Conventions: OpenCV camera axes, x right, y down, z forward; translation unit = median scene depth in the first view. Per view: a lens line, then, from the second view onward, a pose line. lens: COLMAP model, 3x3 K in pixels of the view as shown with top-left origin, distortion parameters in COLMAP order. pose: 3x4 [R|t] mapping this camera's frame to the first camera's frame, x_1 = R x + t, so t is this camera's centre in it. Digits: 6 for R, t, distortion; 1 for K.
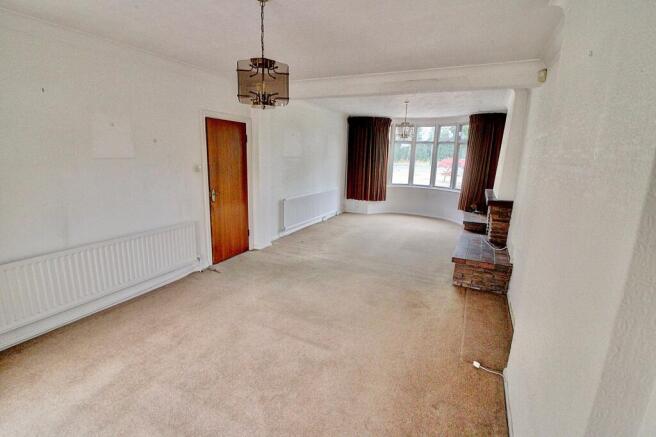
lens RADIAL K [[307.9, 0, 326.5], [0, 307.9, 217.7], [0, 0, 1]] dist [0.006295, 0.000490]
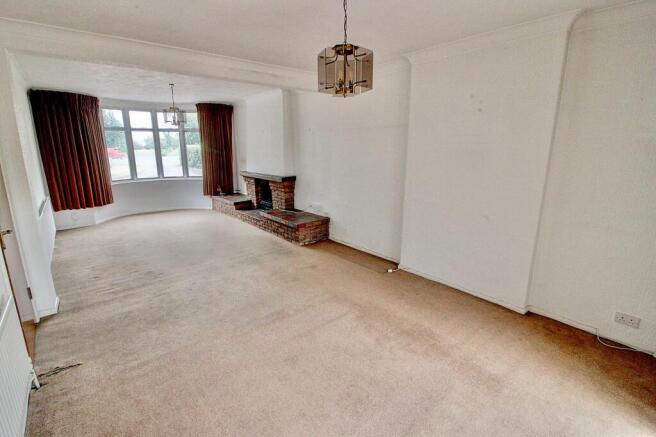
lens RADIAL K [[307.9, 0, 327.1], [0, 307.9, 217.5], [0, 0, 1]] dist [0.006295, 0.000490]
pose [[0.405031, -0.239035, 0.882503, -0.339168], [0.205604, 0.964310, 0.166830, -0.044014], [-0.890885, 0.113875, 0.439722, 0.187551]]
